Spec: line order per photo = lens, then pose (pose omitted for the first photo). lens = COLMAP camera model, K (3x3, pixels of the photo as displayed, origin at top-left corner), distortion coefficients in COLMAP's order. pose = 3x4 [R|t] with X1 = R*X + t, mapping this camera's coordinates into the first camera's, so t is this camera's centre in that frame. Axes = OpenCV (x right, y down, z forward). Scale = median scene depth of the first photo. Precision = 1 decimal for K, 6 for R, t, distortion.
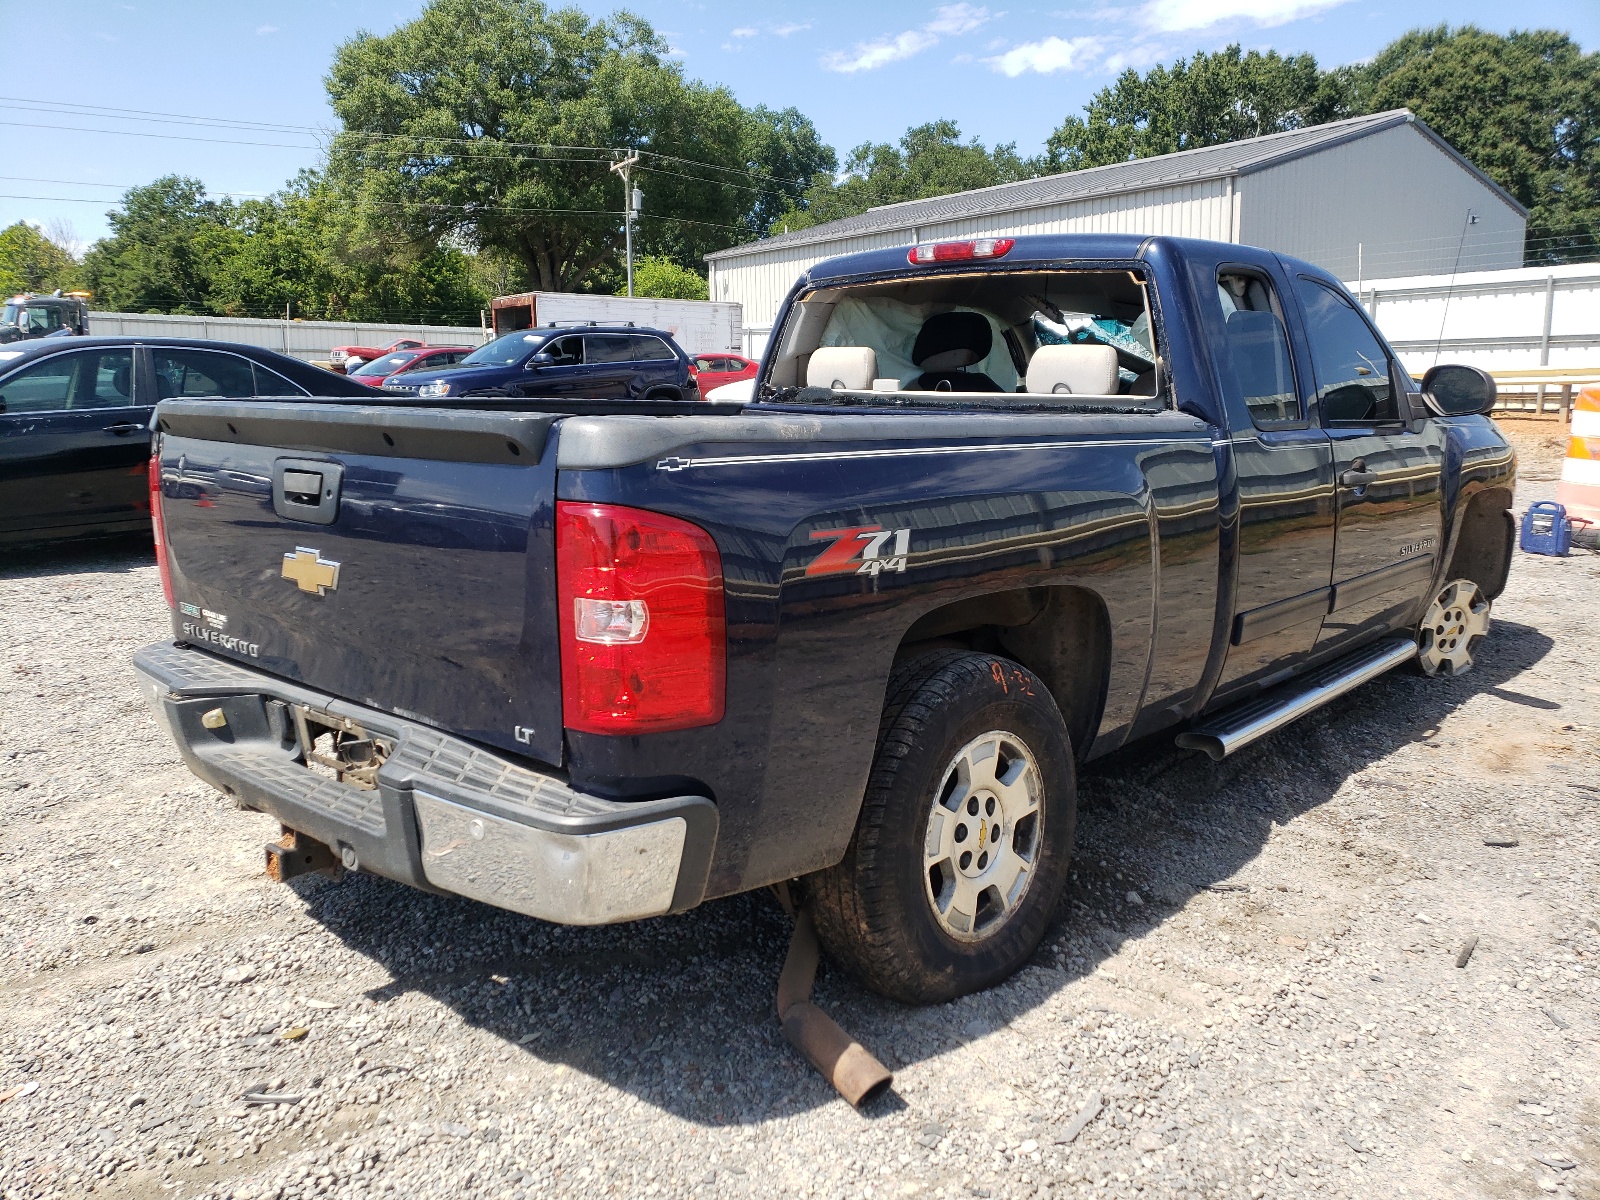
lens RADIAL K [[1220.4, 0, 792.1], [0, 1220.4, 612.1], [0, 0, 1]] dist [0.030985, -0.009198]
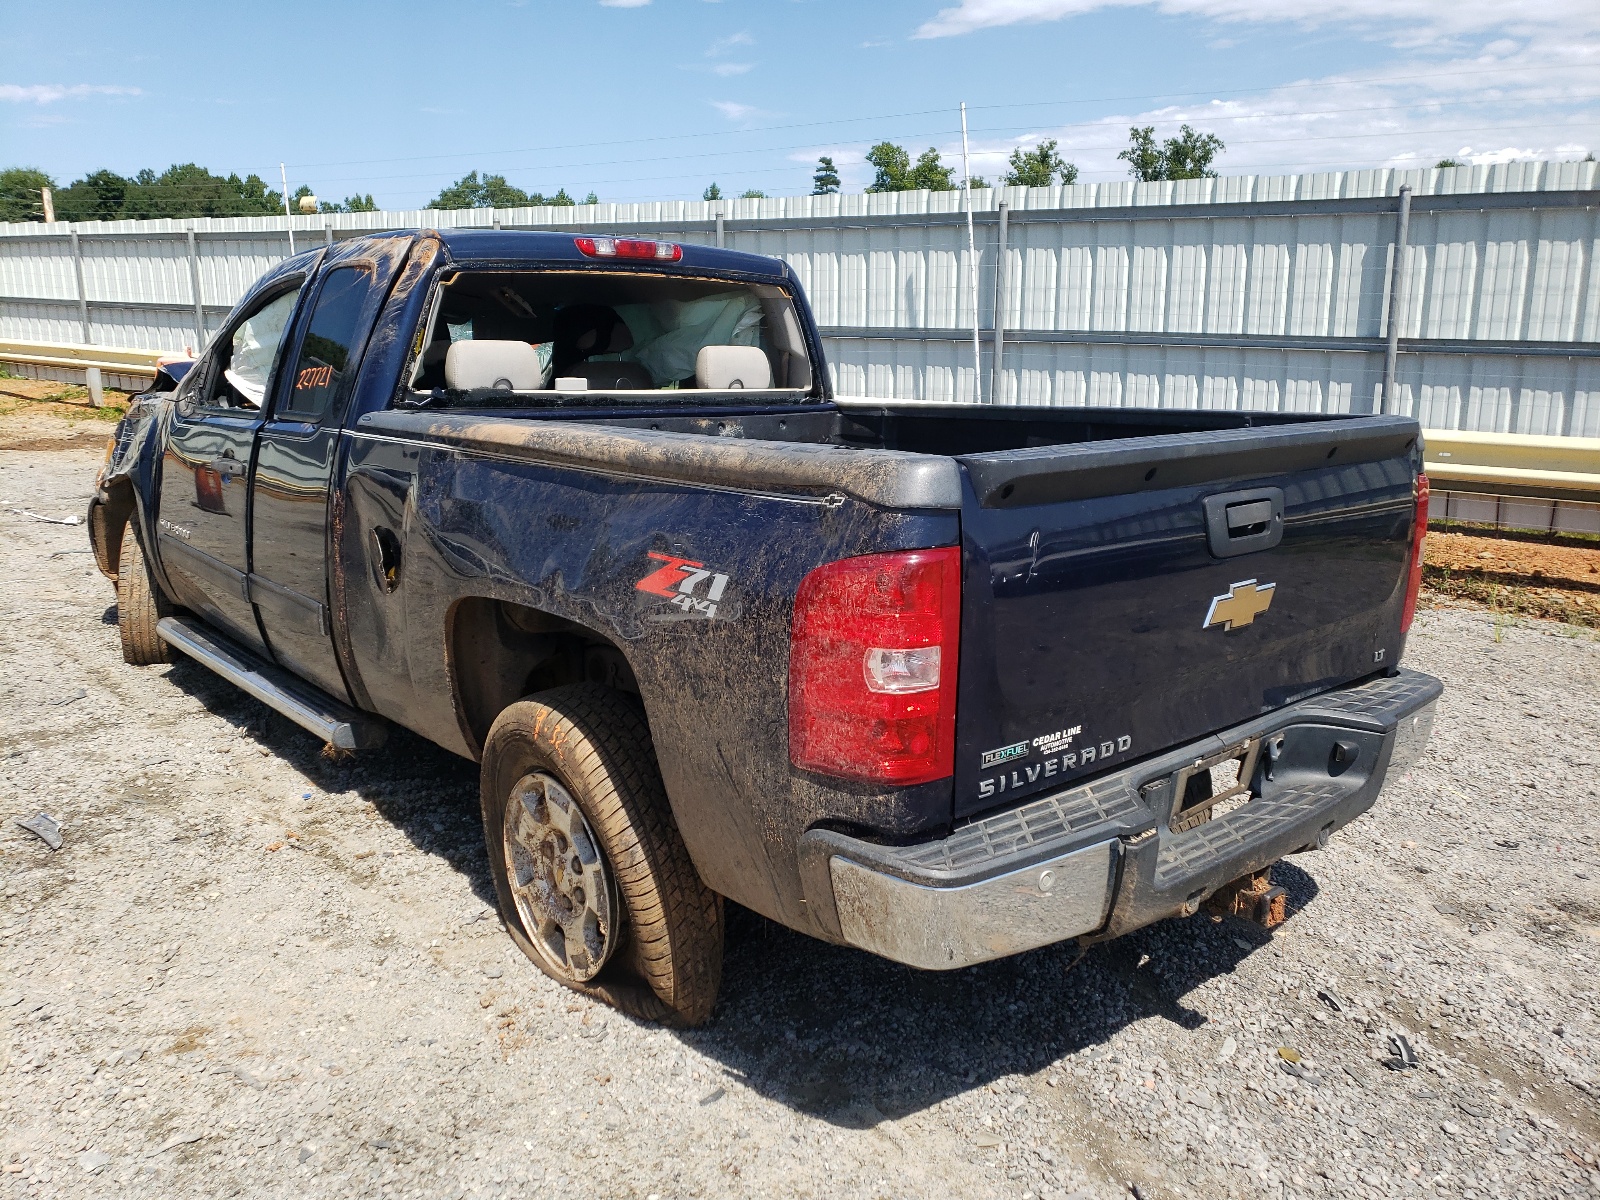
lens RADIAL K [[1220.4, 0, 795.8], [0, 1220.4, 584.9], [0, 0, 1]] dist [0.030985, -0.009198]
pose [[0.135331, -0.189521, 0.972506, -0.886975], [0.176440, 0.970457, 0.164569, -0.173145], [-0.974964, 0.149318, 0.164772, 0.760283]]
